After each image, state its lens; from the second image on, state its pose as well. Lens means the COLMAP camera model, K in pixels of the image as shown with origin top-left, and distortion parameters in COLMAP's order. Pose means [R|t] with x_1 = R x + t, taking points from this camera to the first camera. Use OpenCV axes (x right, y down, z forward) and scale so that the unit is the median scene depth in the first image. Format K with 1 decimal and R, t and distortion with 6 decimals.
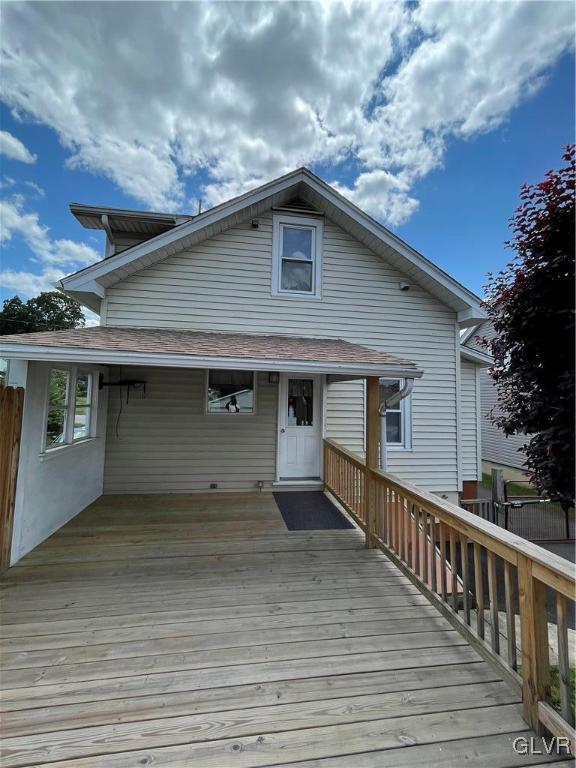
lens RADIAL K [[309.1, 0, 283.8], [0, 309.1, 380.7], [0, 0, 1]] dist [-0.002157, 0.000534]
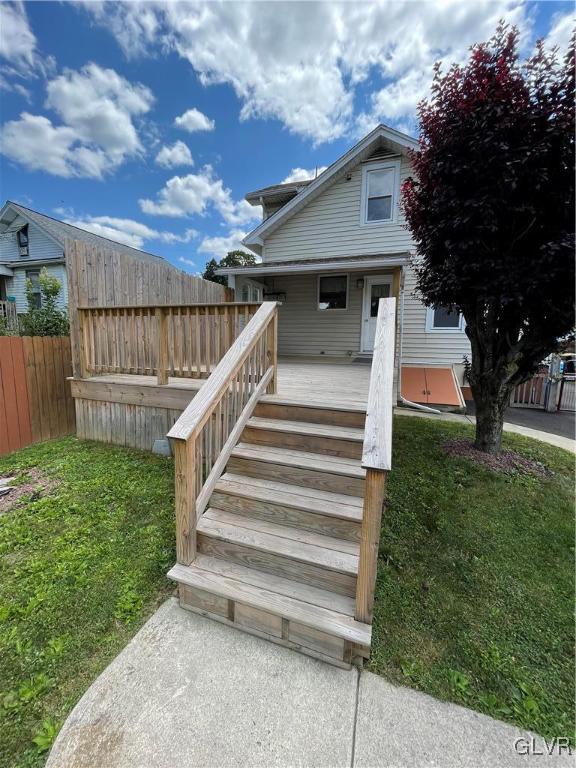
lens RADIAL K [[309.1, 0, 283.8], [0, 309.1, 380.7], [0, 0, 1]] dist [-0.002157, 0.000534]
pose [[0.873440, 0.057813, -0.483487, 0.410064], [0.031171, 0.984251, 0.174005, 0.183467], [0.485933, -0.167054, 0.857882, -0.582477]]
